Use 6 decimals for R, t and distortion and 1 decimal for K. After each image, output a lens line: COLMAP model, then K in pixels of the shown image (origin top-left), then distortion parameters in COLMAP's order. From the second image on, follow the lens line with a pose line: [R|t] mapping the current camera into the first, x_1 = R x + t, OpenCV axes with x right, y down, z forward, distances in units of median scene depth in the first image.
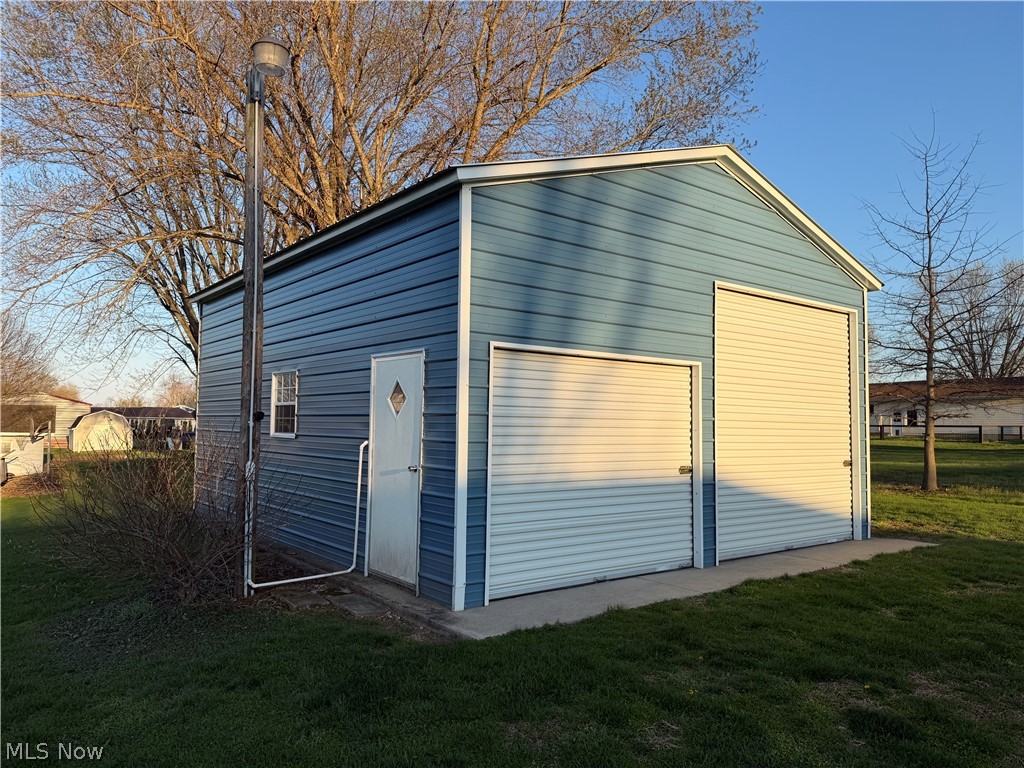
lens RADIAL K [[733.8, 0, 511.7], [0, 733.8, 382.2], [0, 0, 1]] dist [0.010906, -0.005901]
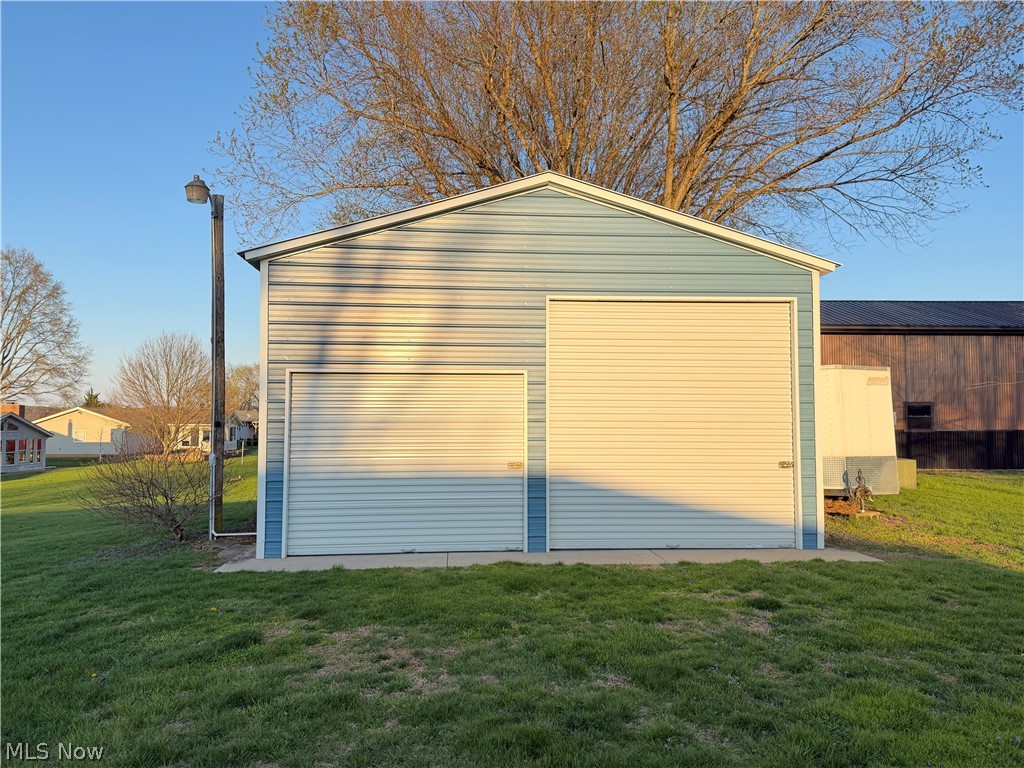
lens RADIAL K [[733.8, 0, 514.2], [0, 733.8, 386.3], [0, 0, 1]] dist [0.010906, -0.005901]
pose [[0.845224, -0.035442, -0.533235, 0.921098], [0.041375, 0.999143, -0.000825, -0.002985], [0.532808, -0.021366, 0.845967, 0.043517]]
